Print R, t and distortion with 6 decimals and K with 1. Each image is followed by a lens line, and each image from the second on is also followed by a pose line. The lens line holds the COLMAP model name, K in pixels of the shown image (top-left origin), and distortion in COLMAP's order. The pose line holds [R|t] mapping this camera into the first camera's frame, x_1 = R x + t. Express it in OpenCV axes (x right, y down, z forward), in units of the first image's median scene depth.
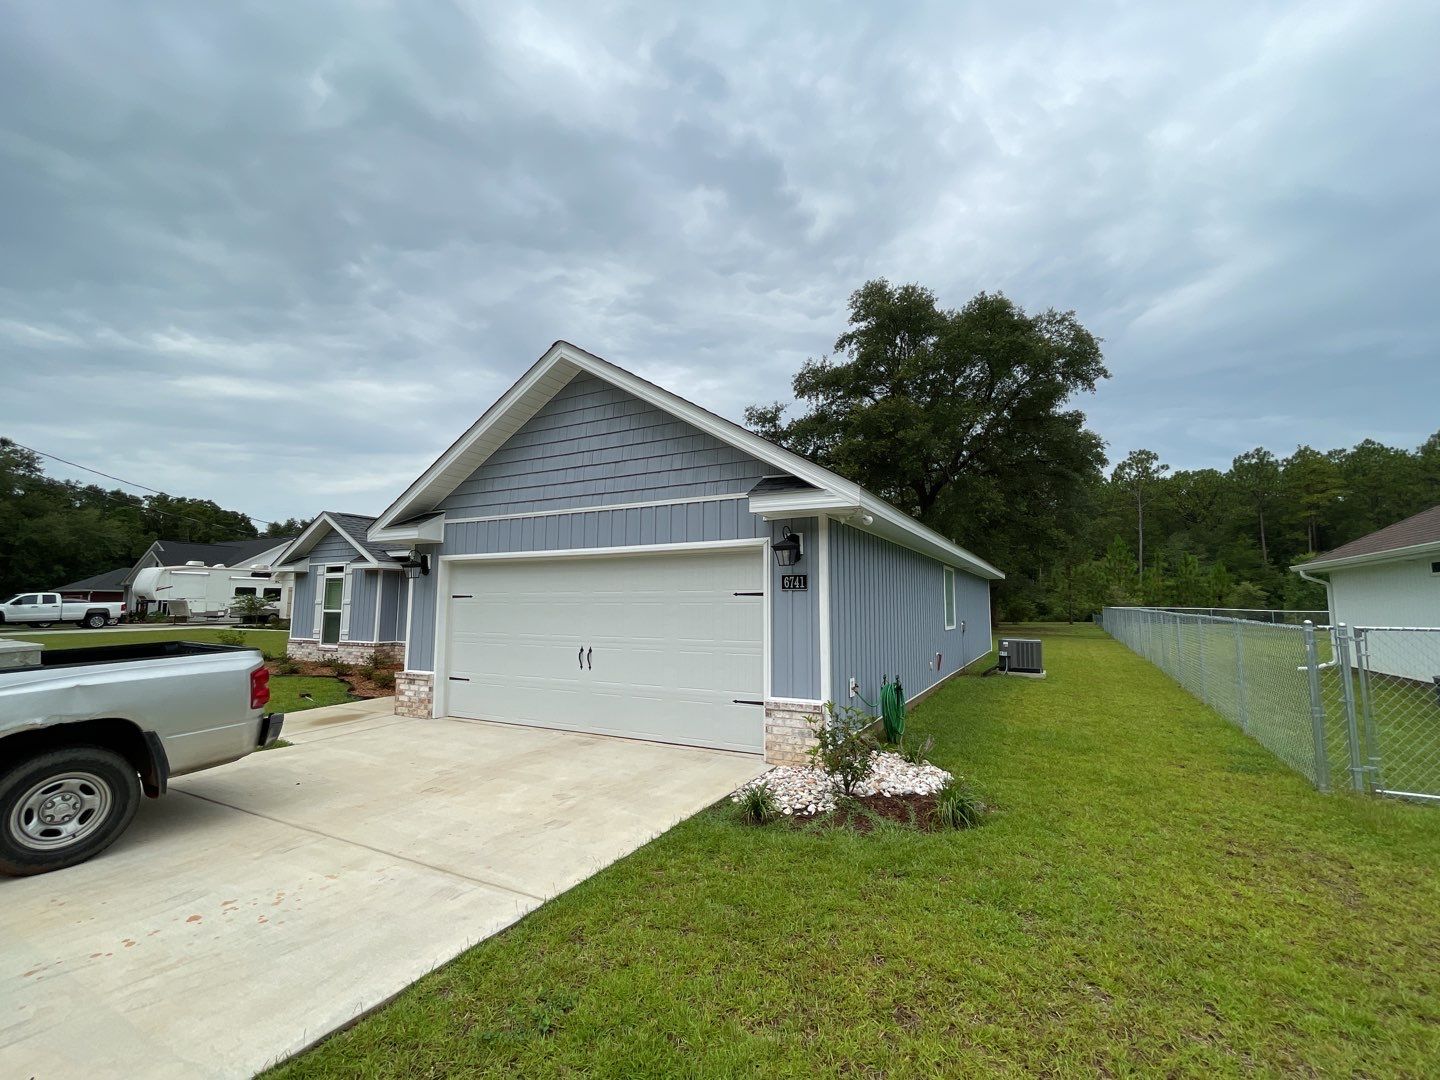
lens RADIAL K [[631.9, 0, 720.4], [0, 631.9, 537.7], [0, 0, 1]] dist [-0.001815, -0.000423]
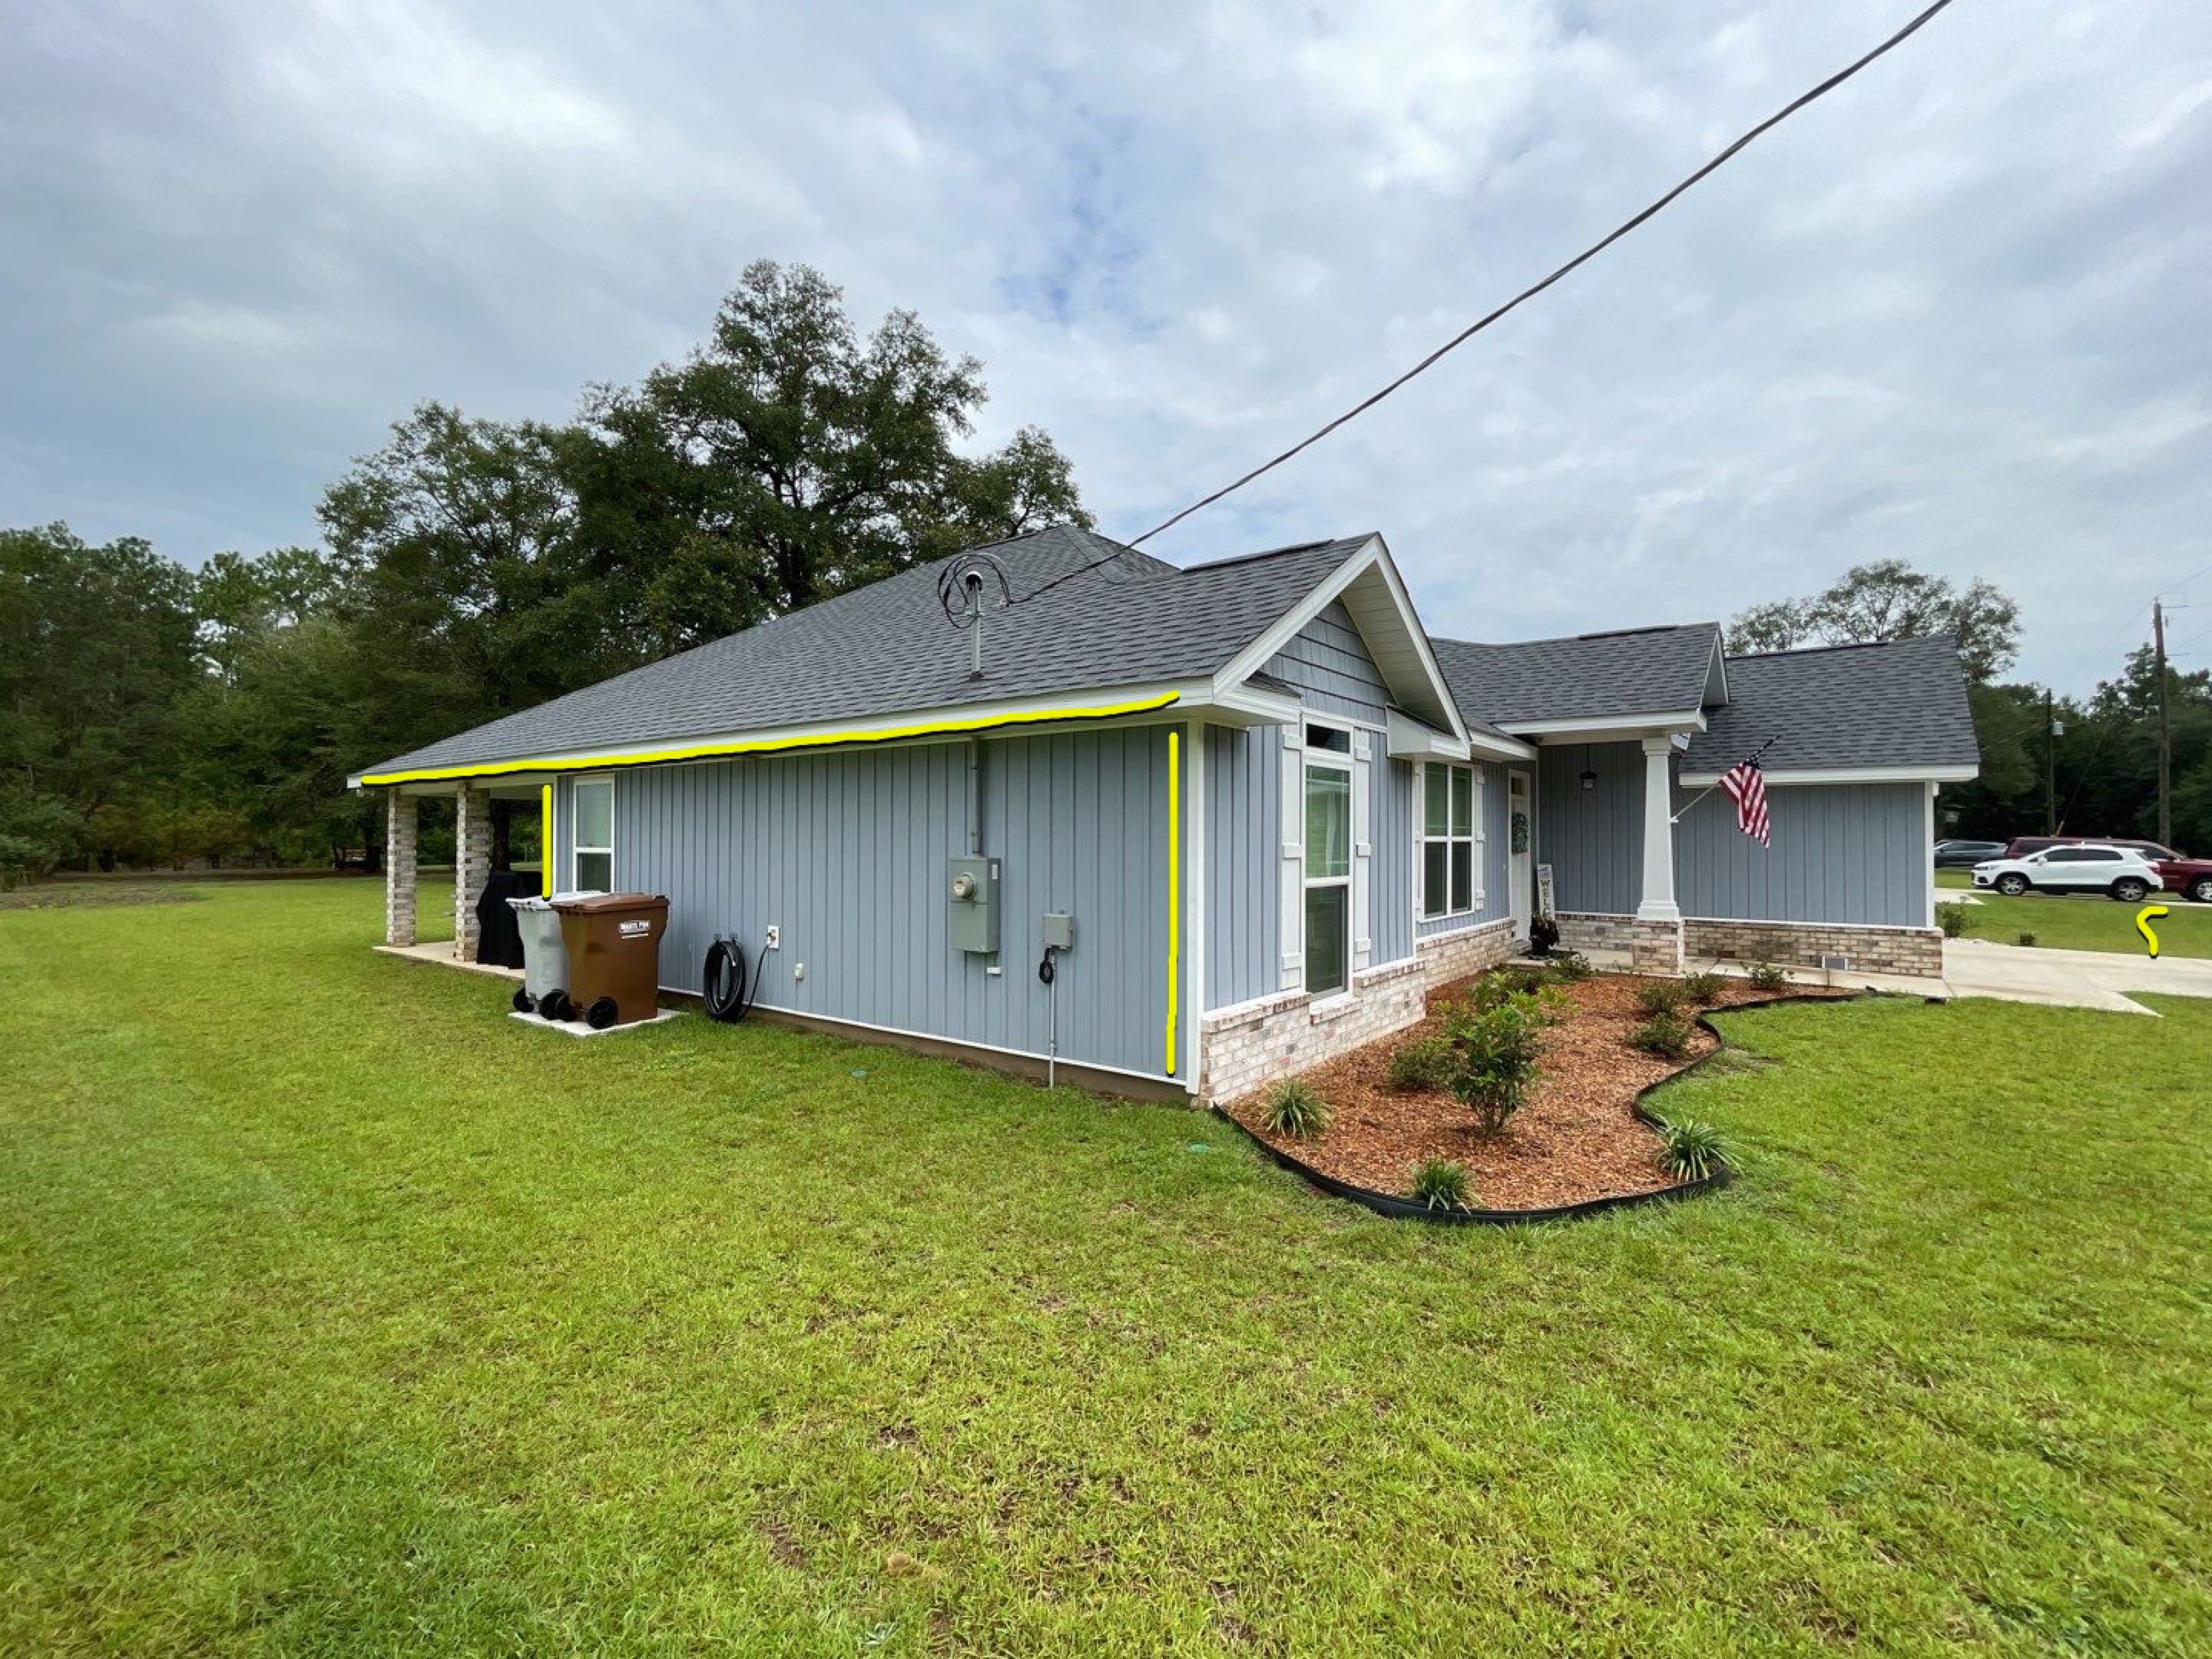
lens RADIAL K [[977.2, 0, 1106.0], [0, 977.2, 829.5], [0, 0, 1]] dist [-0.000108, 0.000112]
pose [[0.152092, 0.005863, 0.988349, -1.099265], [-0.107516, 0.994146, 0.010648, 0.100764], [-0.982501, -0.107882, 0.151832, 1.058886]]
